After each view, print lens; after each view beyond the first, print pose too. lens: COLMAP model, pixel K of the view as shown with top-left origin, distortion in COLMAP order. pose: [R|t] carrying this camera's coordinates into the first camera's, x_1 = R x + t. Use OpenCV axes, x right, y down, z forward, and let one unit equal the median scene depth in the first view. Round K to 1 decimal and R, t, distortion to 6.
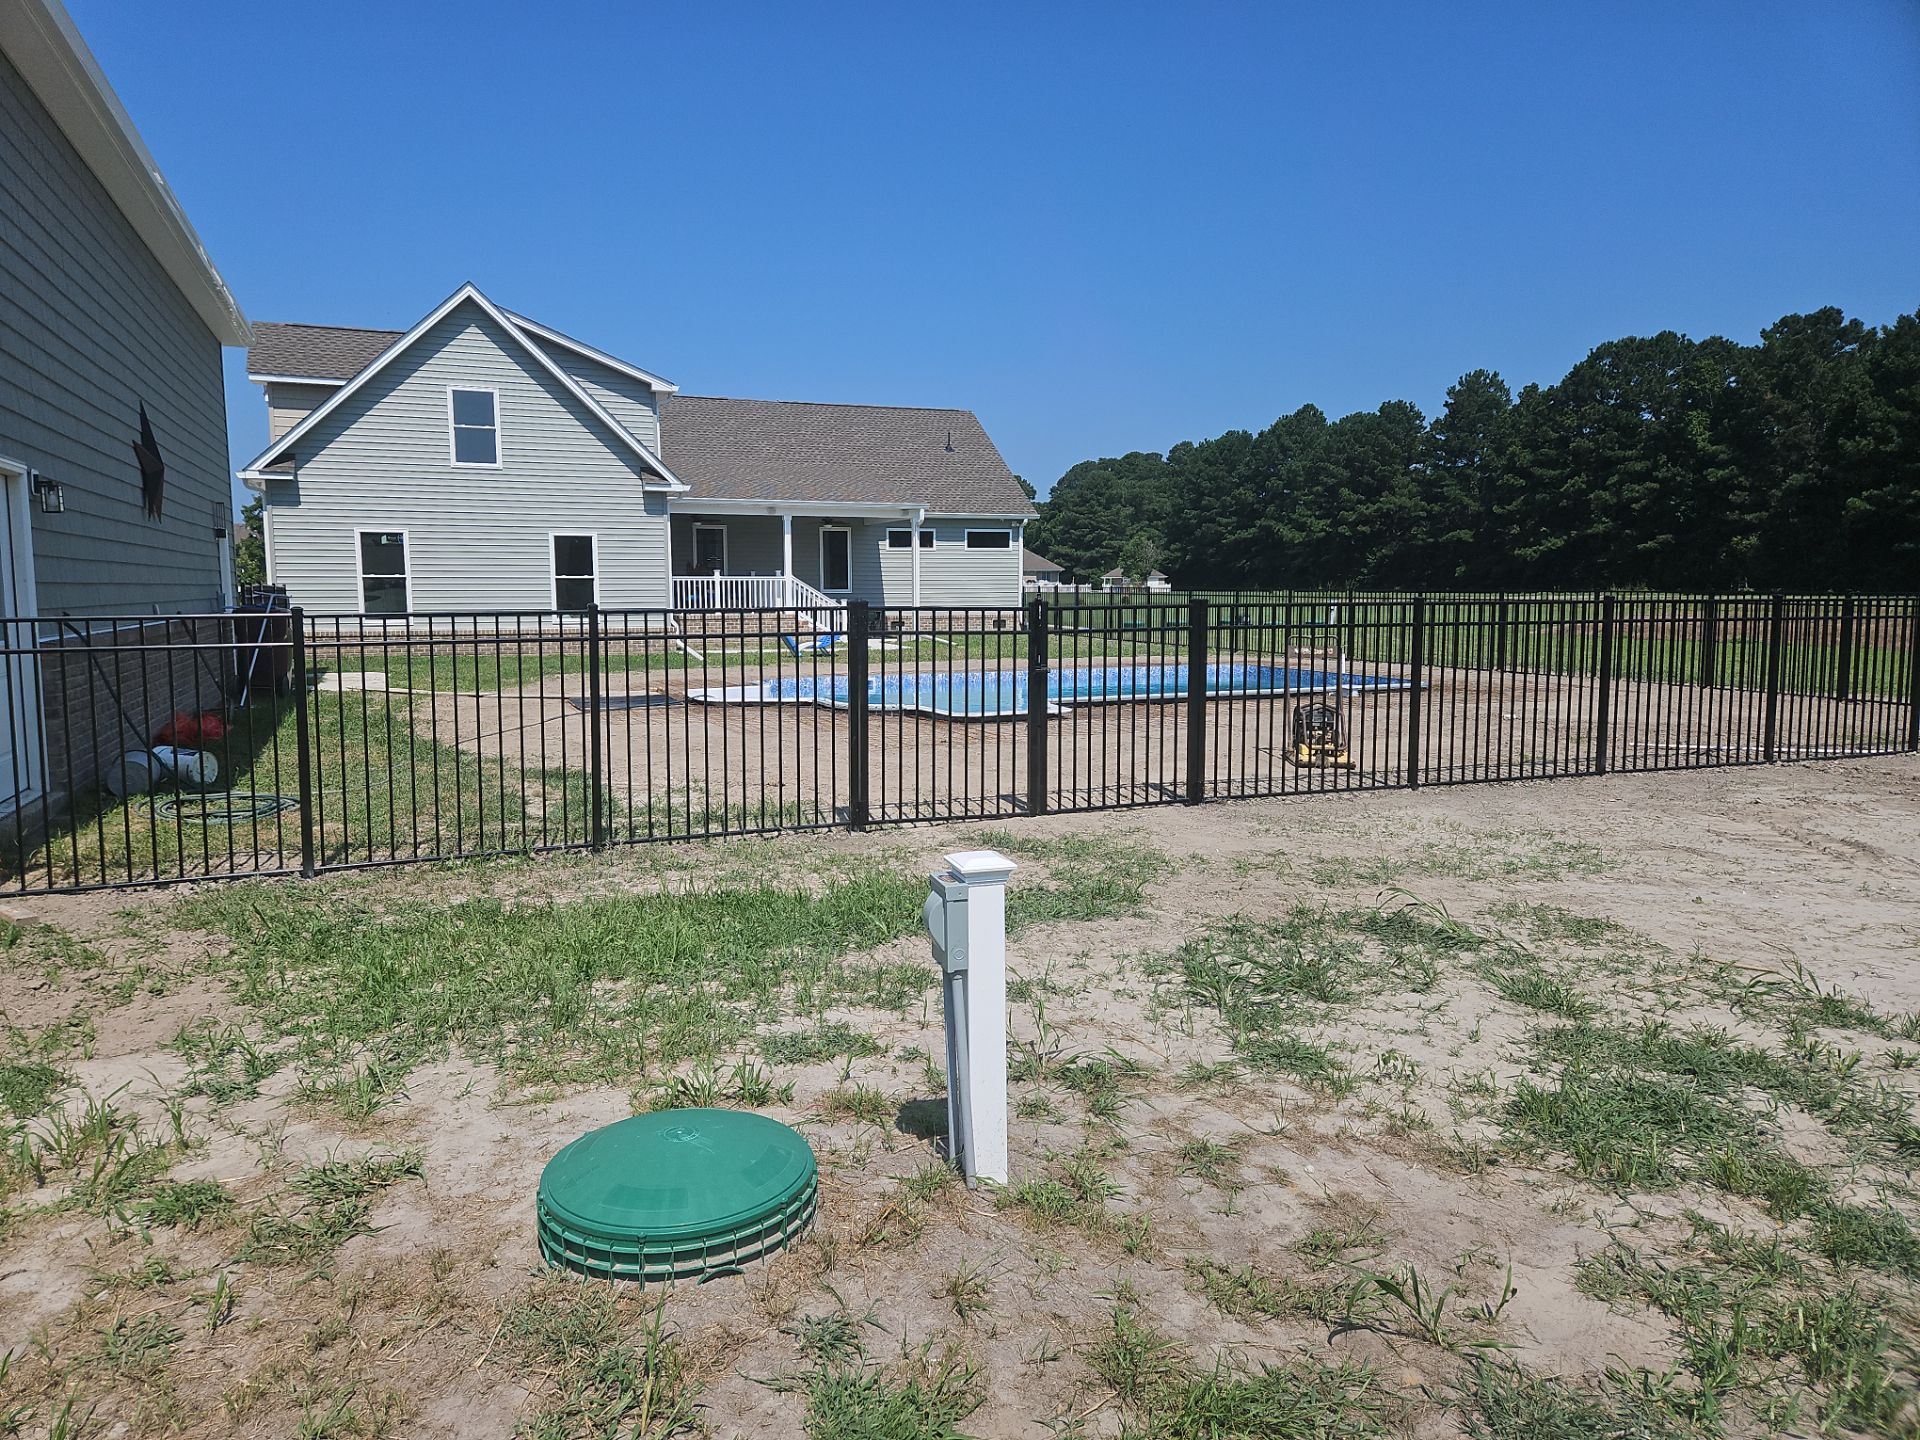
lens RADIAL K [[1281.1, 0, 917.6], [0, 1281.1, 720.3], [0, 0, 1]] dist [0.092722, -0.077875]
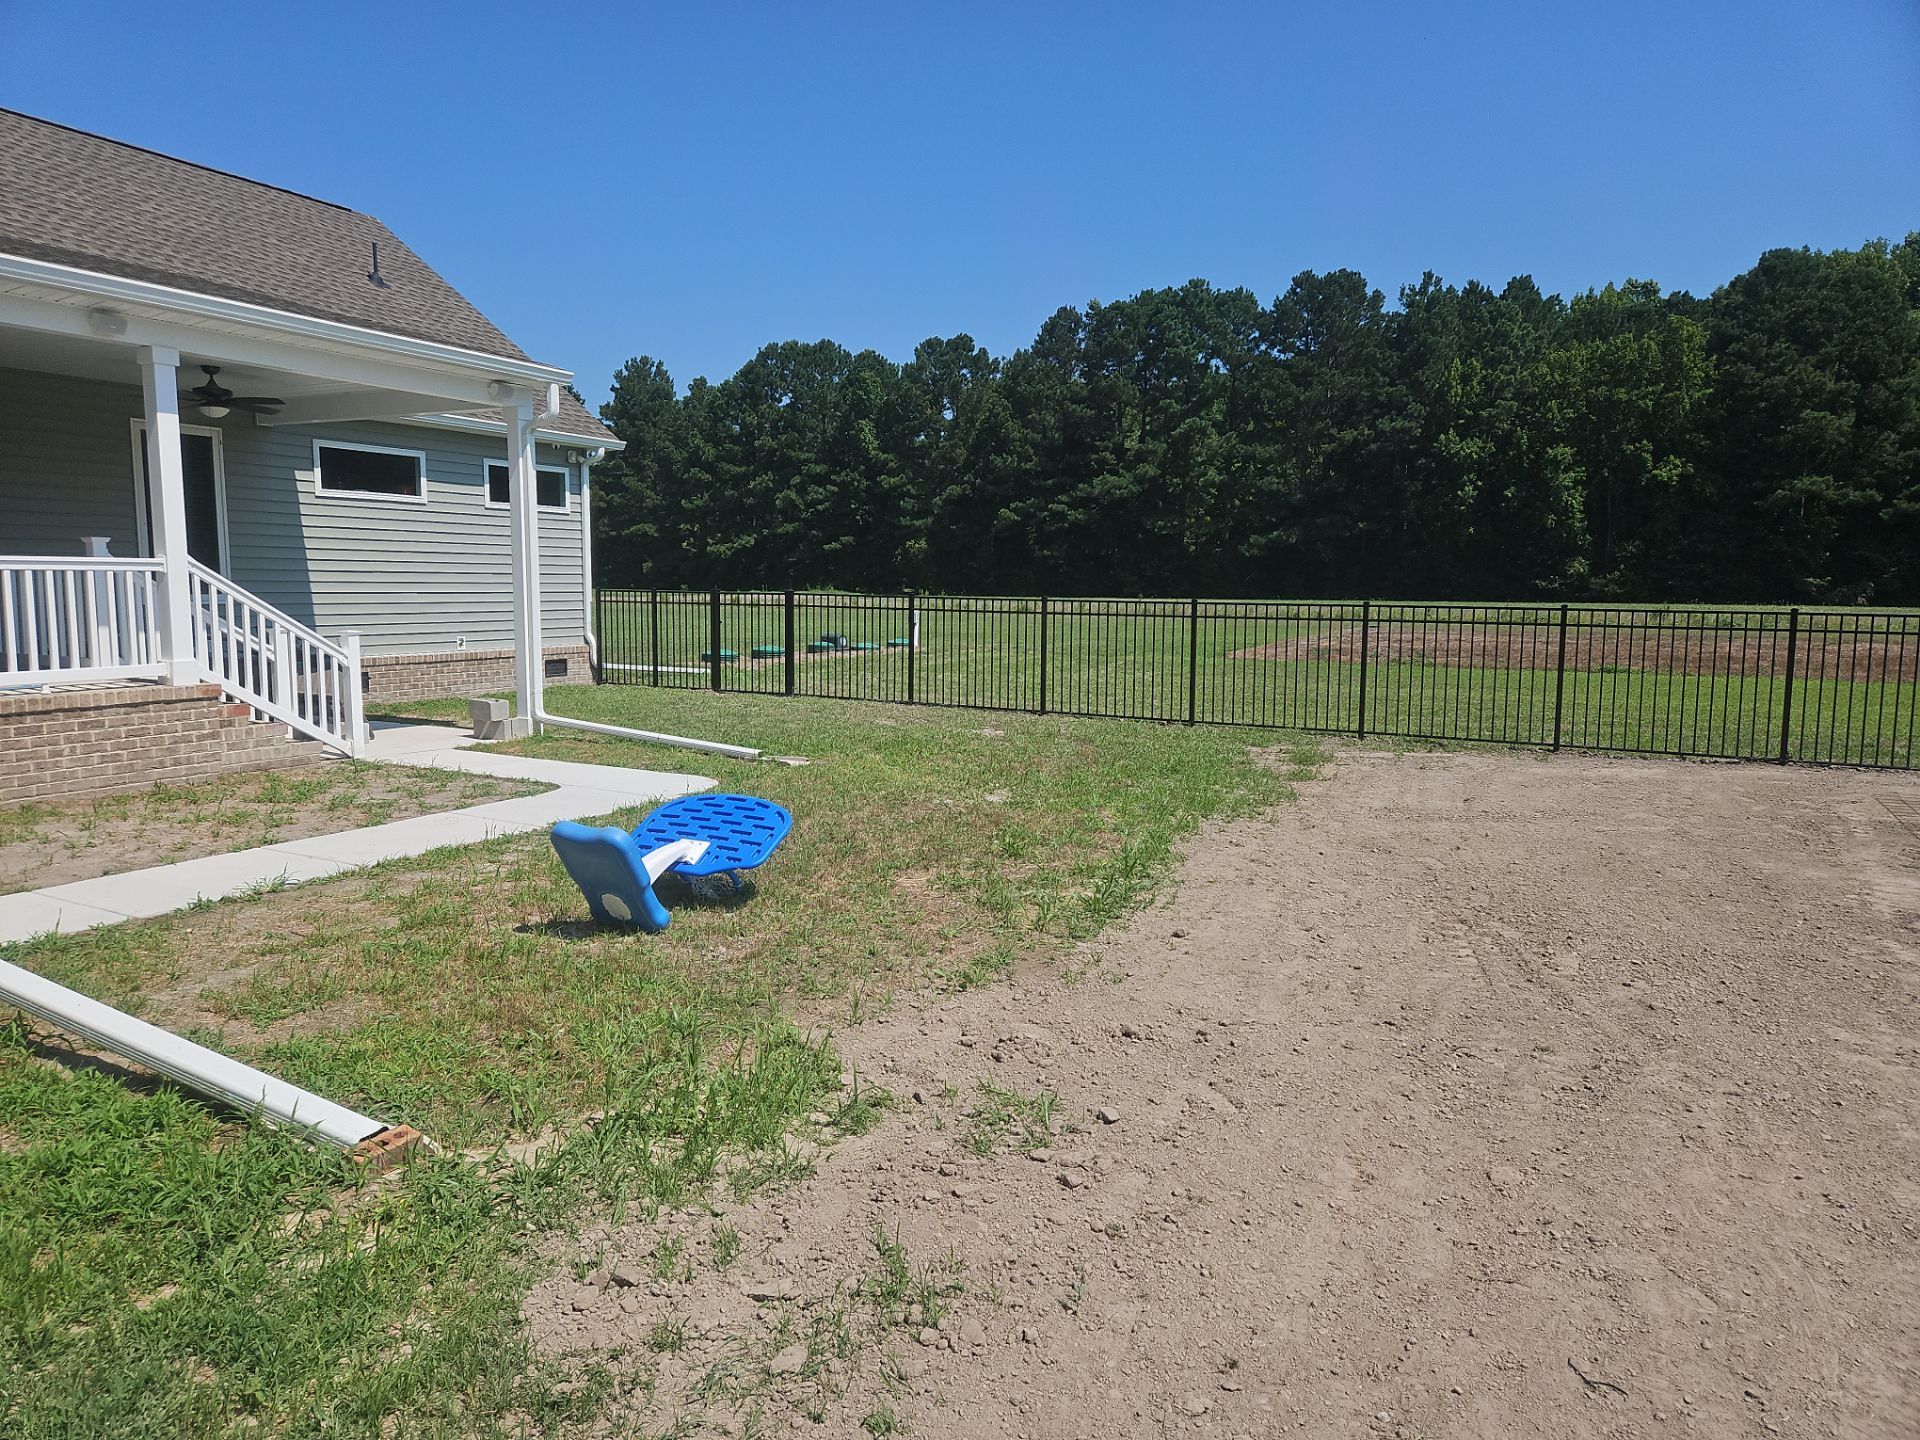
lens RADIAL K [[1281.1, 0, 917.6], [0, 1281.1, 720.3], [0, 0, 1]] dist [0.092722, -0.077875]
pose [[0.768614, -0.060717, 0.636824, -0.164468], [0.056829, 0.998030, 0.026565, -0.074146], [-0.637183, 0.015772, 0.770551, 0.668275]]
